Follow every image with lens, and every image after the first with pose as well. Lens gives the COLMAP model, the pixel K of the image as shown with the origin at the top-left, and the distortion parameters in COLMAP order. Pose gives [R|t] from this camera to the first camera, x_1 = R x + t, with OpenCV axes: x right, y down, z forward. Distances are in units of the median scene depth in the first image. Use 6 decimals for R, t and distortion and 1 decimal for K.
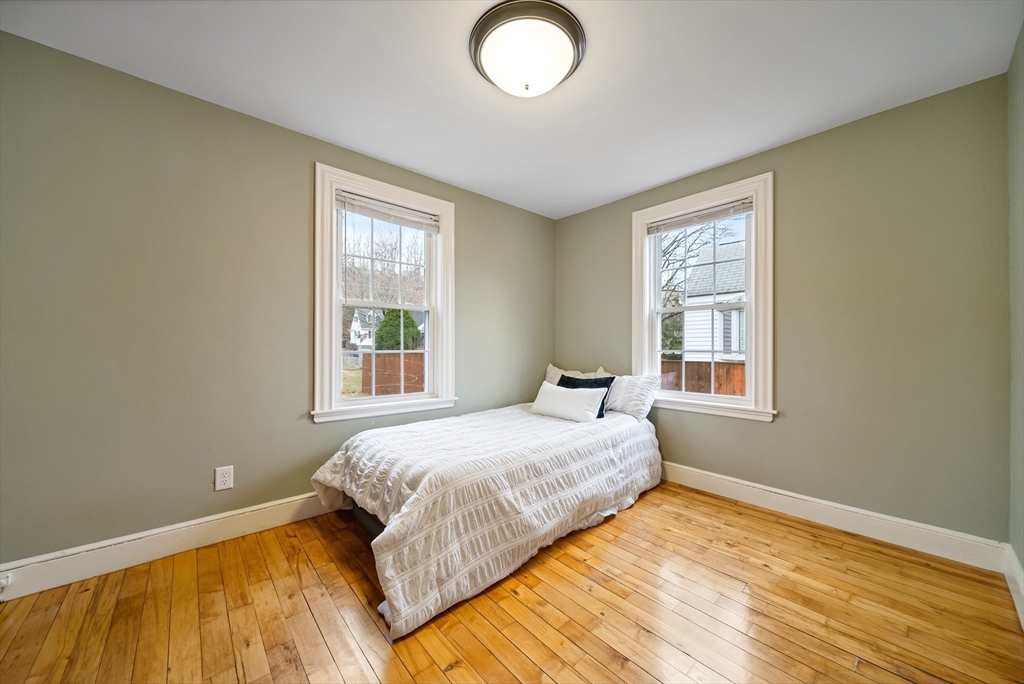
lens RADIAL K [[365.8, 0, 512.0], [0, 365.8, 342.0], [0, 0, 1]] dist [-0.000770, -0.000256]
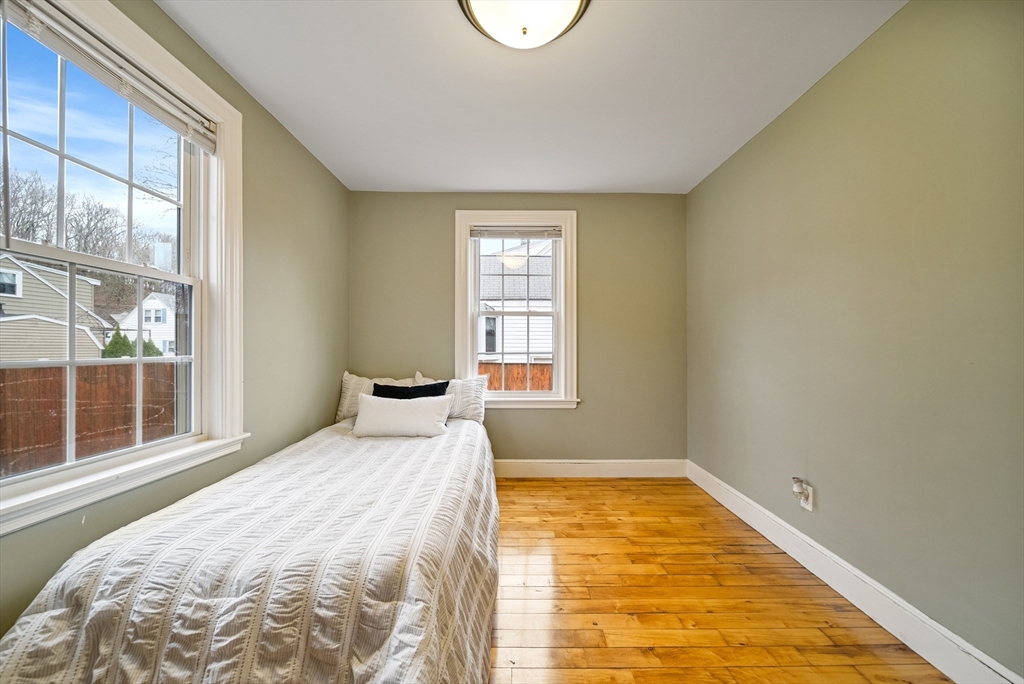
lens RADIAL K [[367.2, 0, 513.7], [0, 367.2, 345.9], [0, 0, 1]] dist [-0.000776, -0.000216]
pose [[0.664166, 0.002745, 0.747580, -0.334217], [-0.005967, 0.999981, 0.001630, 0.001888], [-0.747562, -0.005544, 0.664169, 0.275450]]
